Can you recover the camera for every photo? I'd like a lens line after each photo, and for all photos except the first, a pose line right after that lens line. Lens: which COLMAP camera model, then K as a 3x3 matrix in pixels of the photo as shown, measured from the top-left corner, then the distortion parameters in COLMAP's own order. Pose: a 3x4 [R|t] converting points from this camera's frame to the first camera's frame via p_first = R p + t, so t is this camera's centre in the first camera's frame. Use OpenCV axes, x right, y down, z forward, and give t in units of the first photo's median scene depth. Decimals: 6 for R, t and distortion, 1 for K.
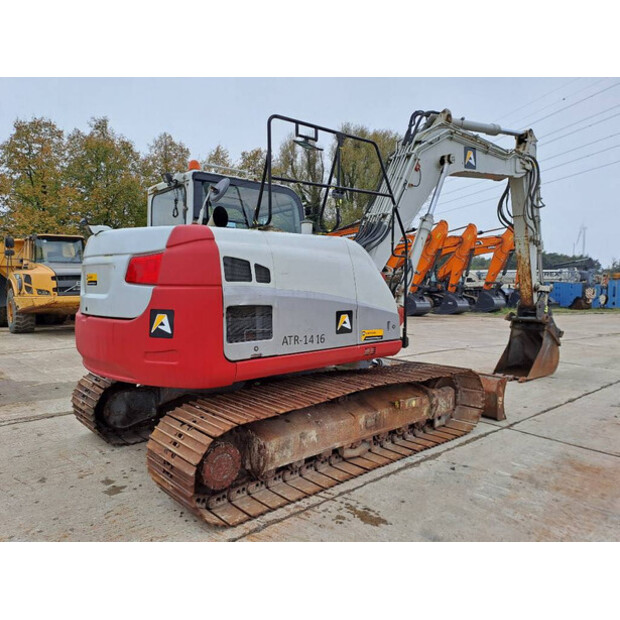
lens RADIAL K [[468.1, 0, 307.5], [0, 468.1, 313.1], [0, 0, 1]] dist [0.075420, -0.058231]
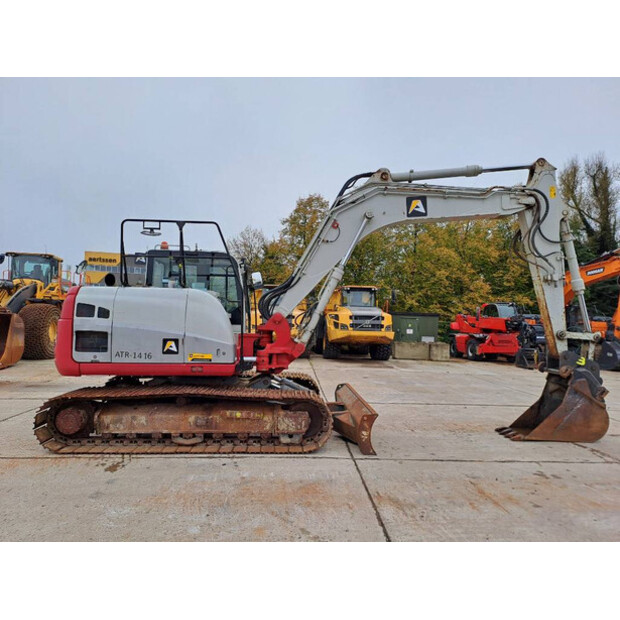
lens RADIAL K [[468.1, 0, 309.1], [0, 468.1, 311.6], [0, 0, 1]] dist [0.075420, -0.058231]
pose [[0.788425, 0.007732, -0.615082, 1.289794], [-0.062273, 0.995787, -0.067306, -0.016796], [0.611970, 0.091368, 0.785585, 0.090529]]
